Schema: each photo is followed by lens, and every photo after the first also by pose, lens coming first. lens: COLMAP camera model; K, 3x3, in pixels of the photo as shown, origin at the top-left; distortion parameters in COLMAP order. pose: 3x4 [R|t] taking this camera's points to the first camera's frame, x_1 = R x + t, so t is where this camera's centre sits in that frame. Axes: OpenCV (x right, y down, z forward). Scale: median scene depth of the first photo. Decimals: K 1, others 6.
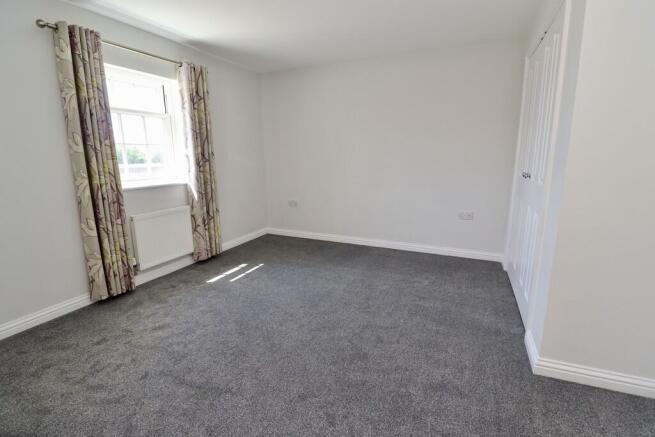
lens RADIAL K [[304.0, 0, 330.9], [0, 304.0, 209.4], [0, 0, 1]] dist [0.000201, -0.012783]
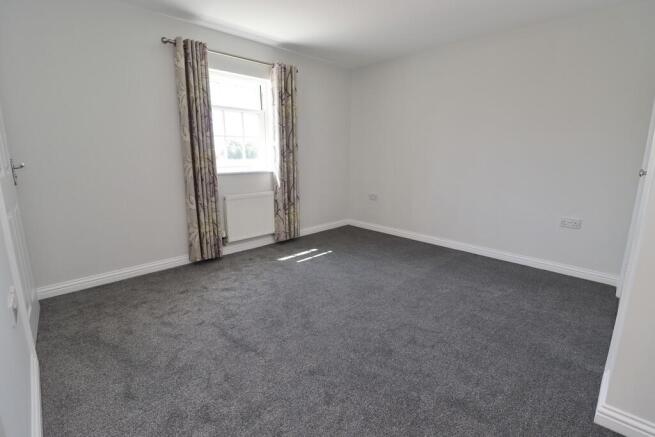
lens RADIAL K [[304.0, 0, 330.9], [0, 304.0, 209.4], [0, 0, 1]] dist [0.000201, -0.012783]
pose [[0.932980, 0.076621, -0.351679, 0.175047], [-0.074760, 0.997023, 0.018888, 0.022193], [0.352080, 0.008669, 0.935930, 0.025670]]
